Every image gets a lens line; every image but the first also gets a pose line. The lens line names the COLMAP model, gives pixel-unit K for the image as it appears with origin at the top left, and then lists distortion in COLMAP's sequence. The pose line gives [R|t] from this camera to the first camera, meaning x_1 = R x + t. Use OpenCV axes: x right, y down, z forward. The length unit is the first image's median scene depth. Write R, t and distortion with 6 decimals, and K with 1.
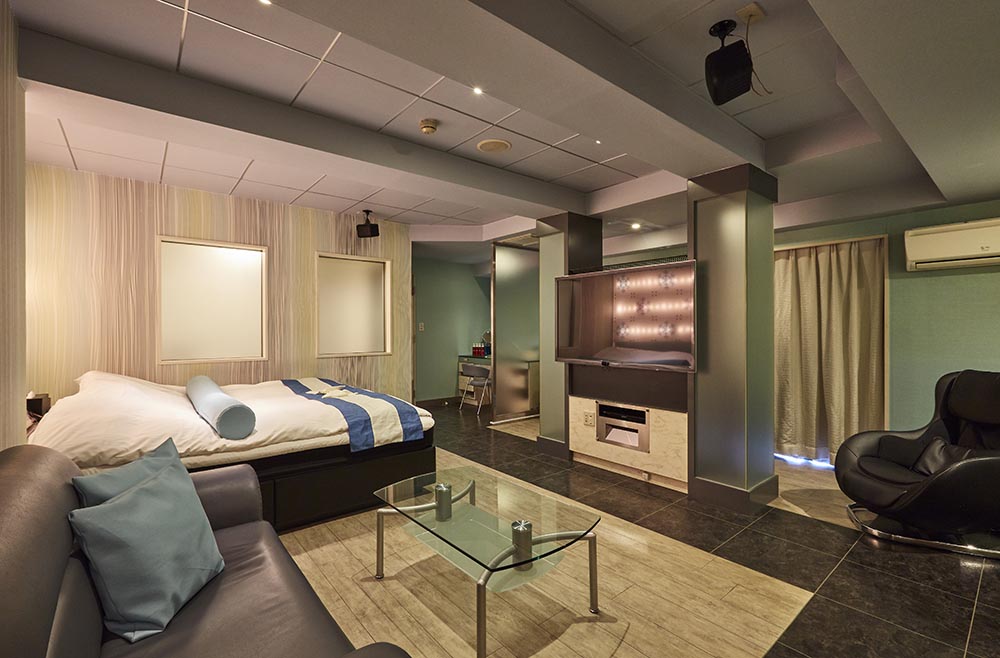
lens RADIAL K [[441.8, 0, 494.3], [0, 441.8, 328.2], [0, 0, 1]] dist [-0.002166, -0.000141]
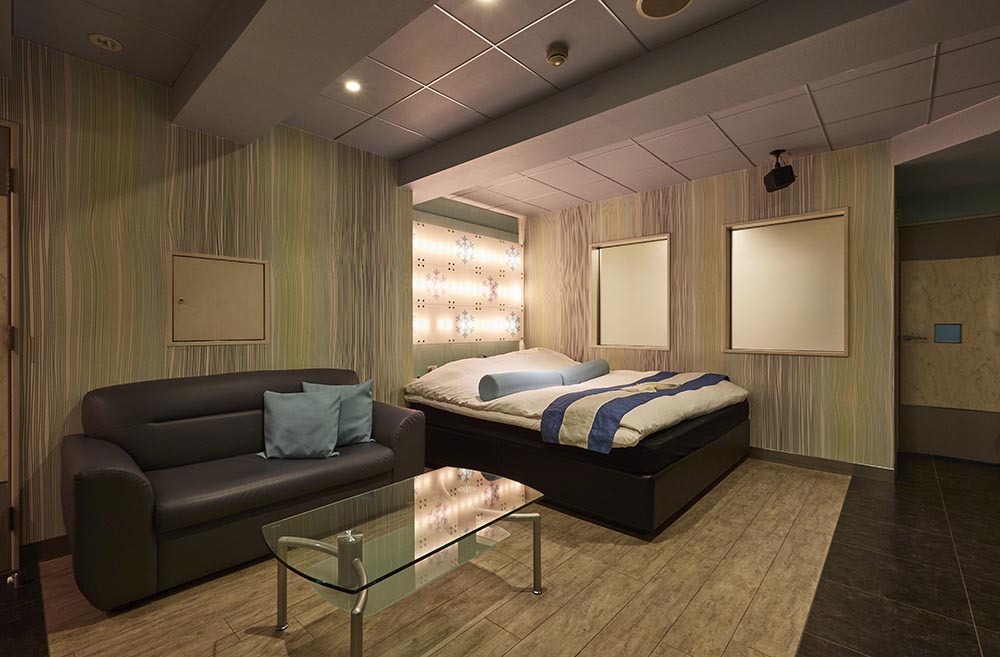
lens RADIAL K [[441.8, 0, 494.3], [0, 441.8, 327.7], [0, 0, 1]] dist [-0.002166, -0.000141]
pose [[0.141714, 0.004641, -0.989897, 0.570627], [0.000111, 0.999989, 0.004704, 0.027140], [0.989908, -0.000776, 0.141712, 0.705332]]
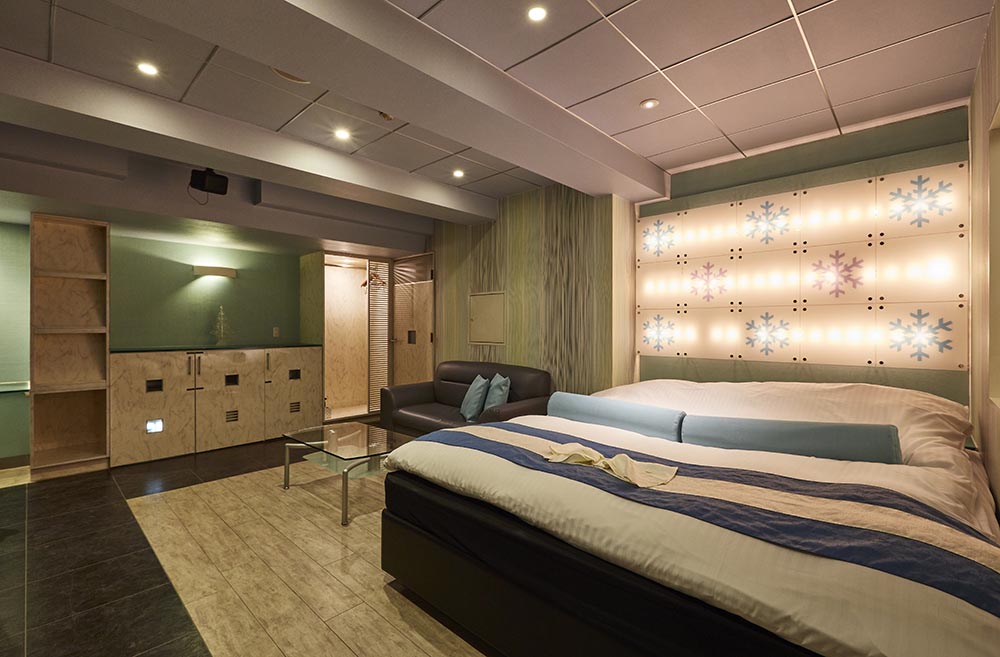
lens RADIAL K [[441.8, 0, 494.3], [0, 441.8, 327.7], [0, 0, 1]] dist [-0.002166, -0.000141]
pose [[-0.992216, 0.003245, -0.124484, -0.236506], [0.002771, 0.999988, 0.003984, 0.000709], [0.124496, 0.003608, -0.992214, 1.795093]]
